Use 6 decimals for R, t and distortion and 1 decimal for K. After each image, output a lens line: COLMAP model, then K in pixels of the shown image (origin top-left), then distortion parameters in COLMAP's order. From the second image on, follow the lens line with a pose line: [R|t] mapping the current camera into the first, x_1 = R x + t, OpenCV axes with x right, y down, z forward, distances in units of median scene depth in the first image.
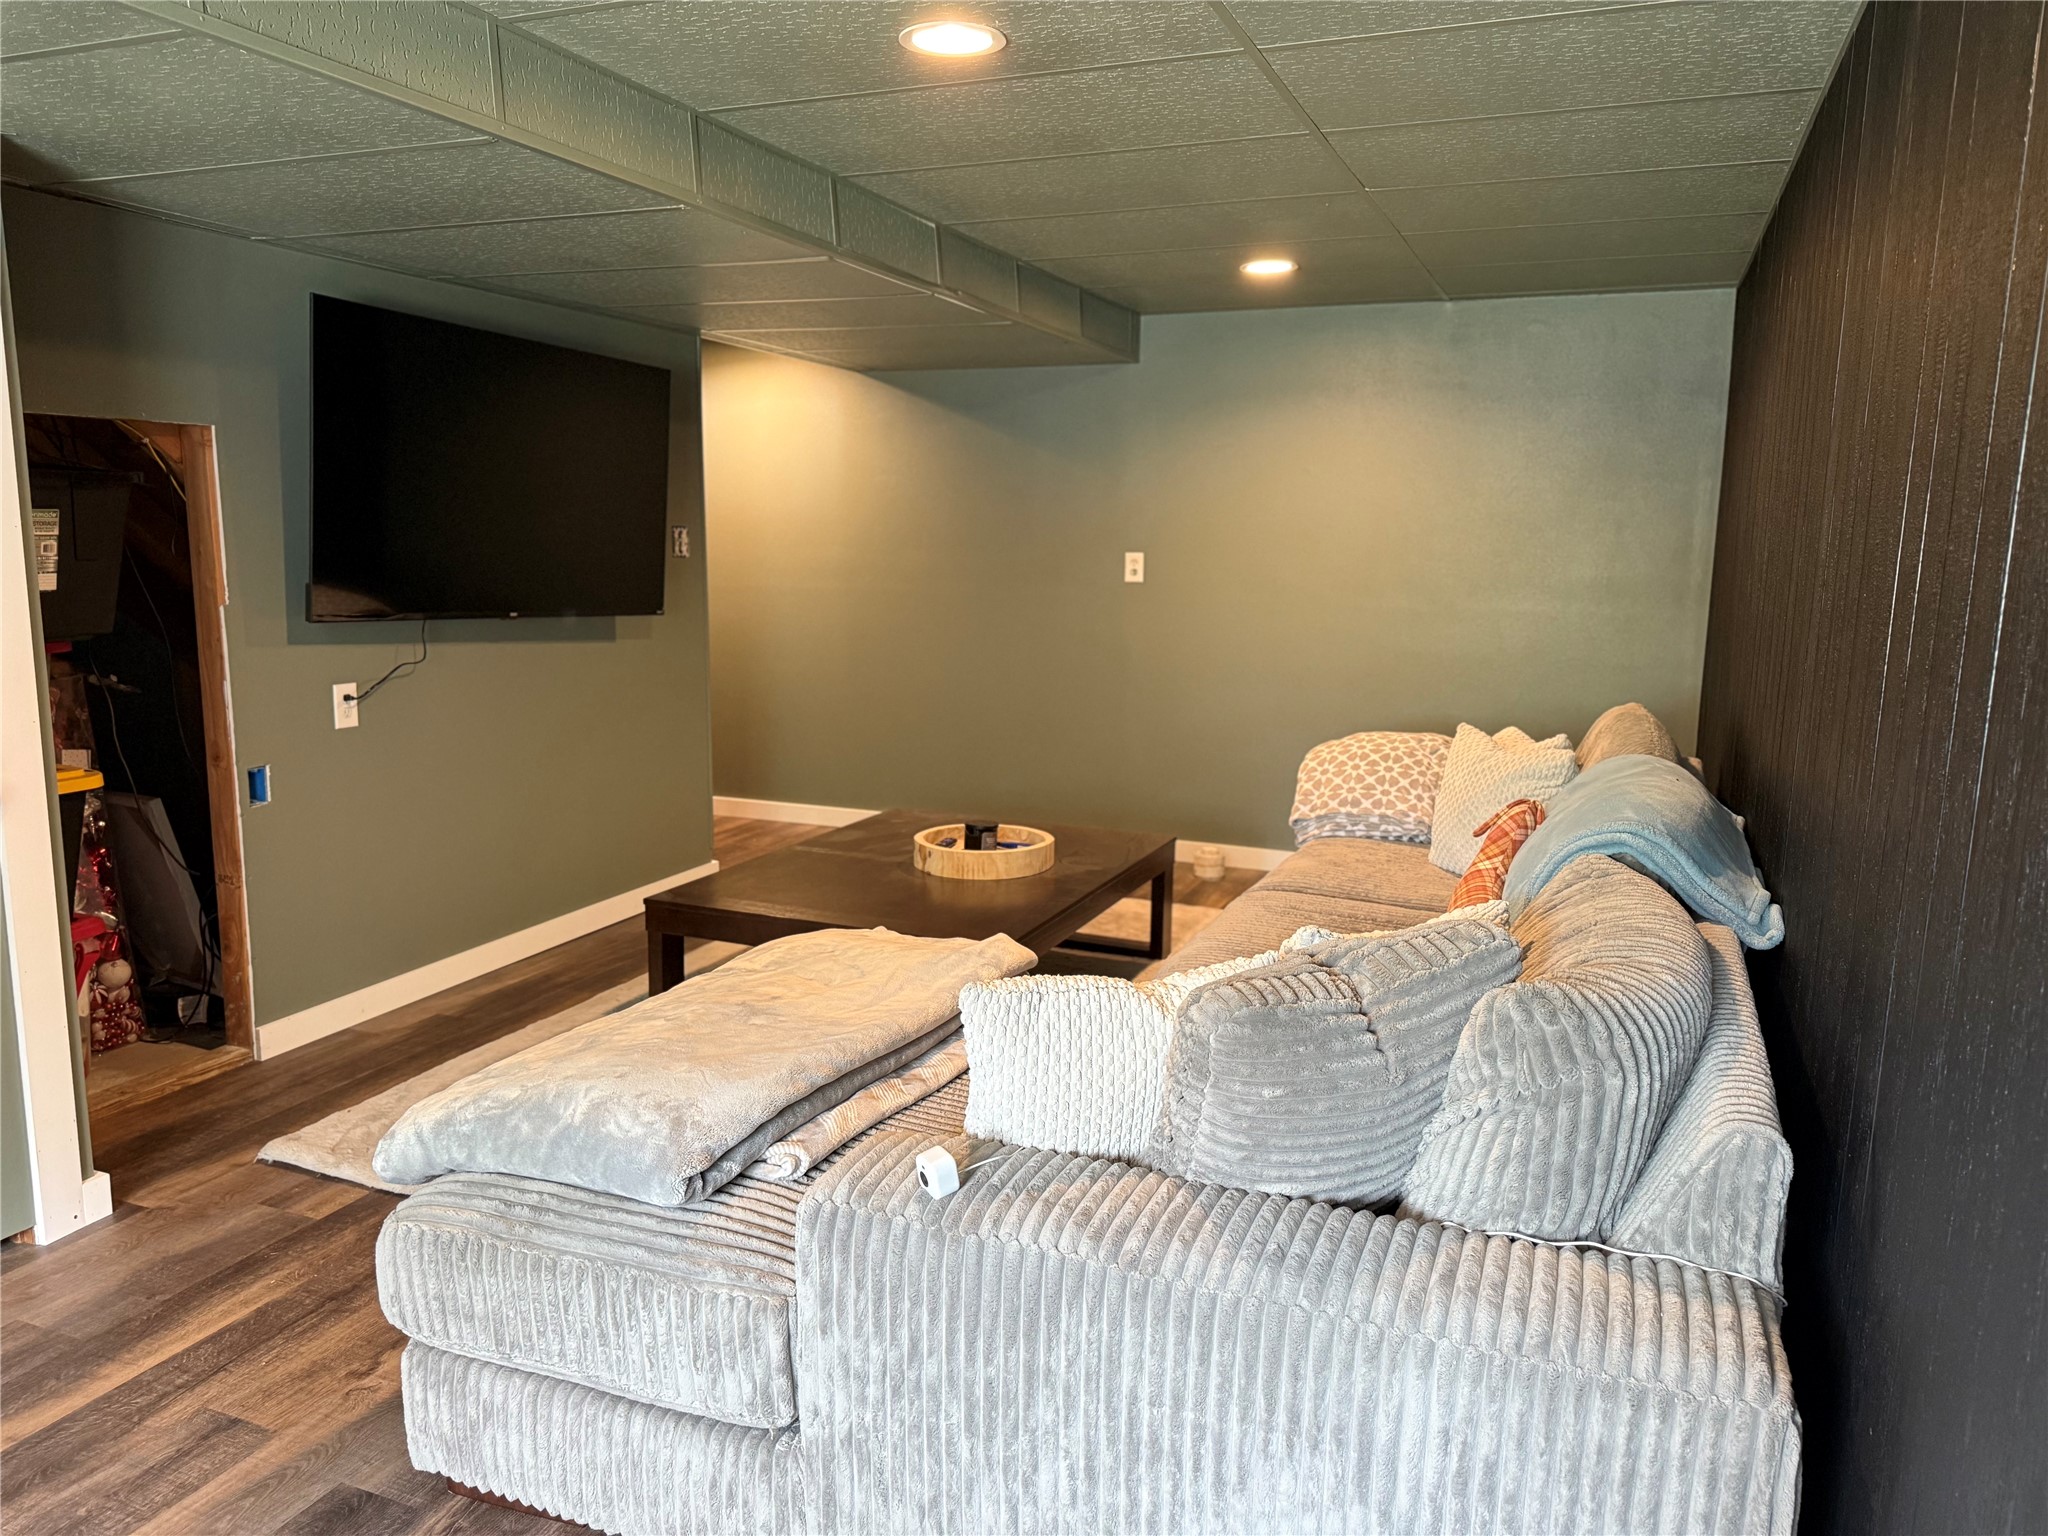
lens RADIAL K [[1459.8, 0, 1026.0], [0, 1459.8, 769.0], [0, 0, 1]] dist [0.074037, -0.093361]
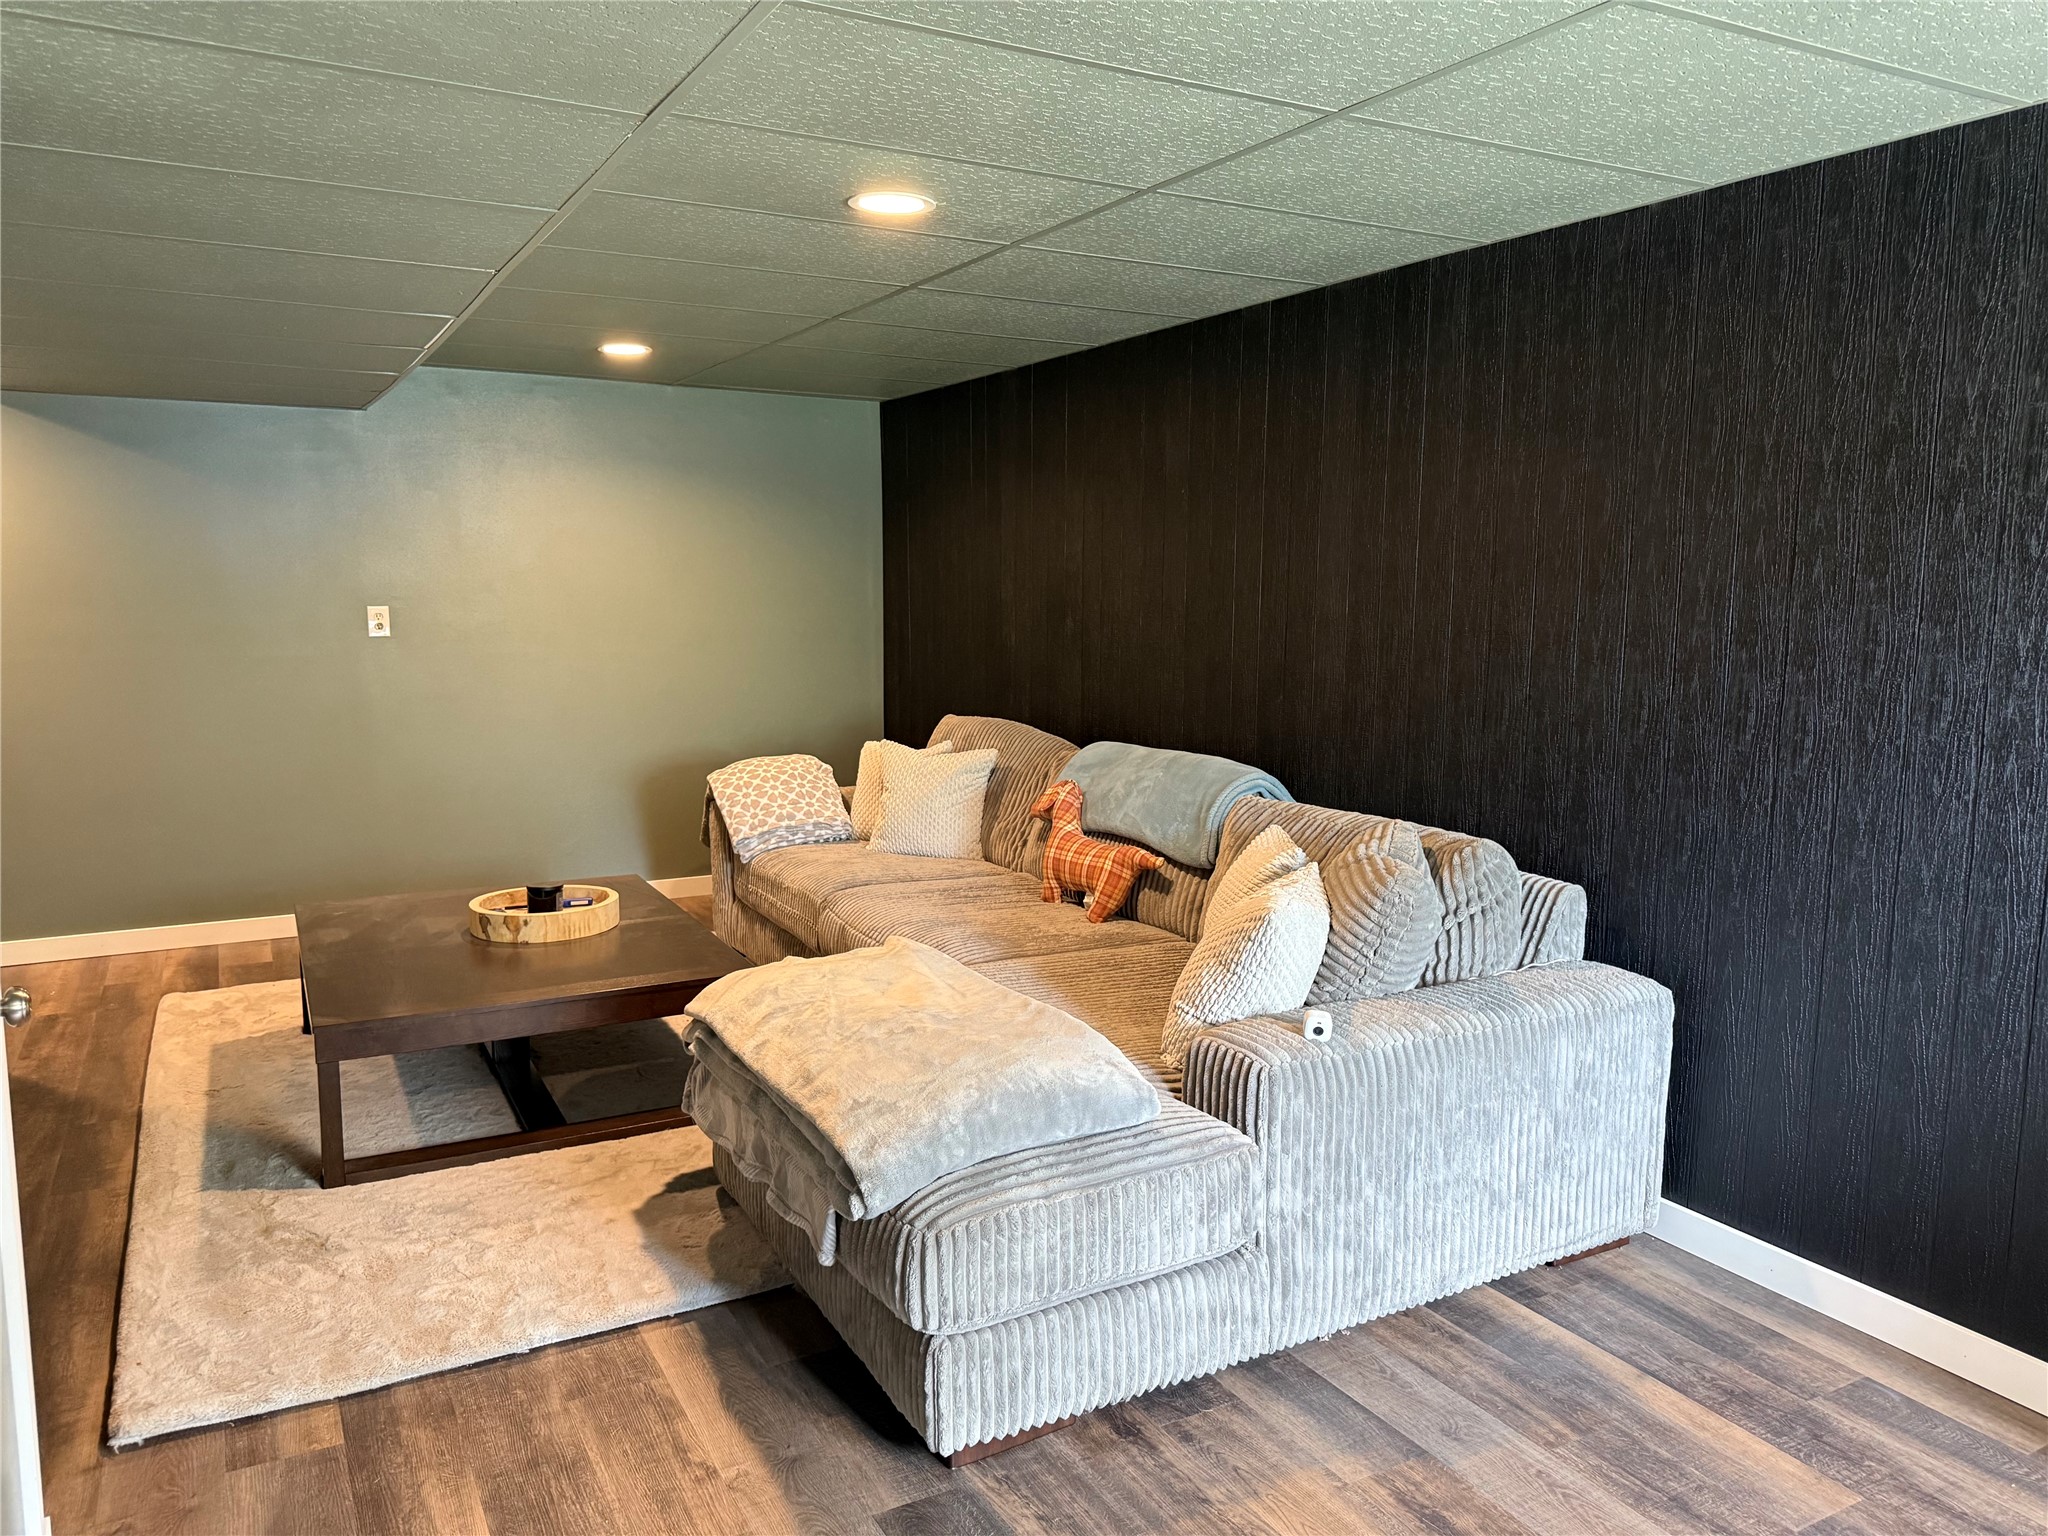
lens RADIAL K [[1459.8, 0, 1038.3], [0, 1459.8, 773.1], [0, 0, 1]] dist [0.074037, -0.093361]
pose [[0.617435, -0.113764, 0.778352, -0.574034], [0.125521, 0.991057, 0.045282, -0.040500], [-0.776542, 0.069741, 0.626193, 0.098554]]
